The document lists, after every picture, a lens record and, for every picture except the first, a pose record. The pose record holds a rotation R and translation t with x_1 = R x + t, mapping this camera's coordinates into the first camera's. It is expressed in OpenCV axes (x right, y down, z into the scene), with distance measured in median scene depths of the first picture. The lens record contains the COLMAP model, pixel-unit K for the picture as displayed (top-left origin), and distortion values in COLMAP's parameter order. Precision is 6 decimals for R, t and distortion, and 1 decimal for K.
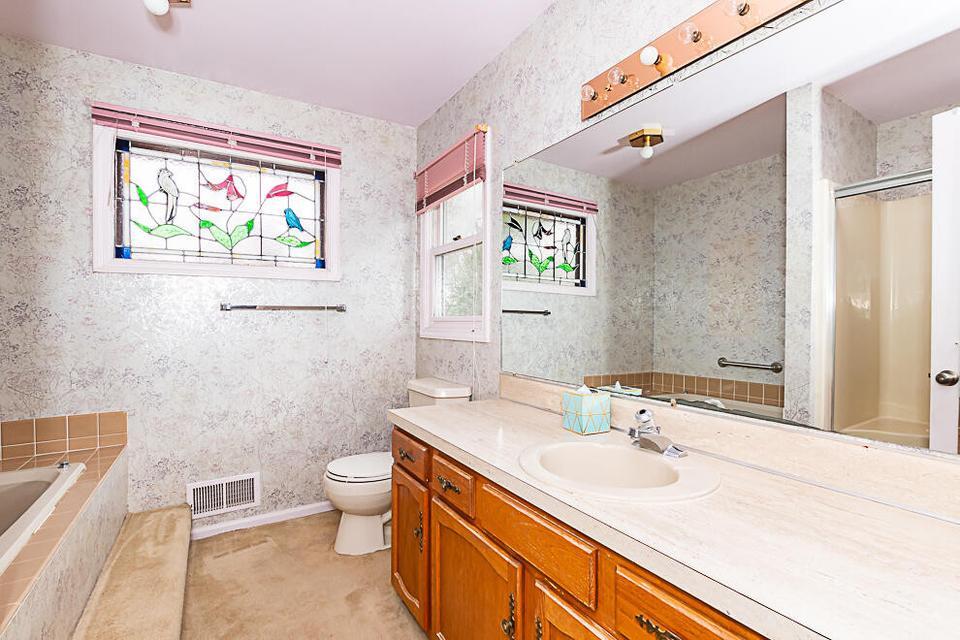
lens RADIAL K [[444.2, 0, 480.0], [0, 444.2, 320.0], [0, 0, 1]] dist [0.001411, -0.000172]
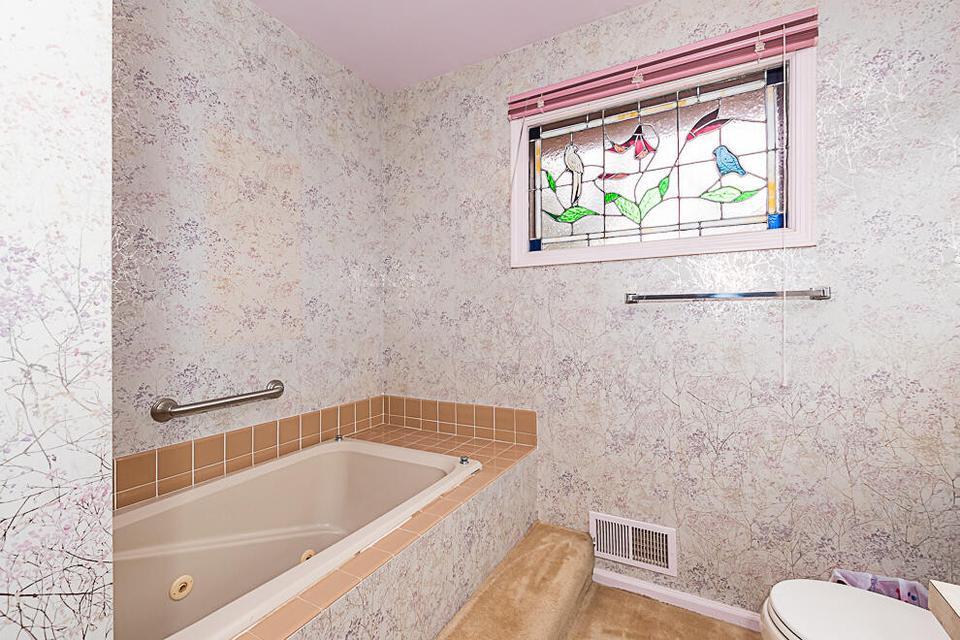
lens RADIAL K [[412.7, 0, 480.3], [0, 412.7, 317.3], [0, 0, 1]] dist [0.002296, -0.000768]
pose [[0.498162, 0.000203, -0.867084, -0.082323], [0.003695, 0.999990, 0.002357, 0.000829], [0.867076, -0.004378, 0.498156, 0.416272]]
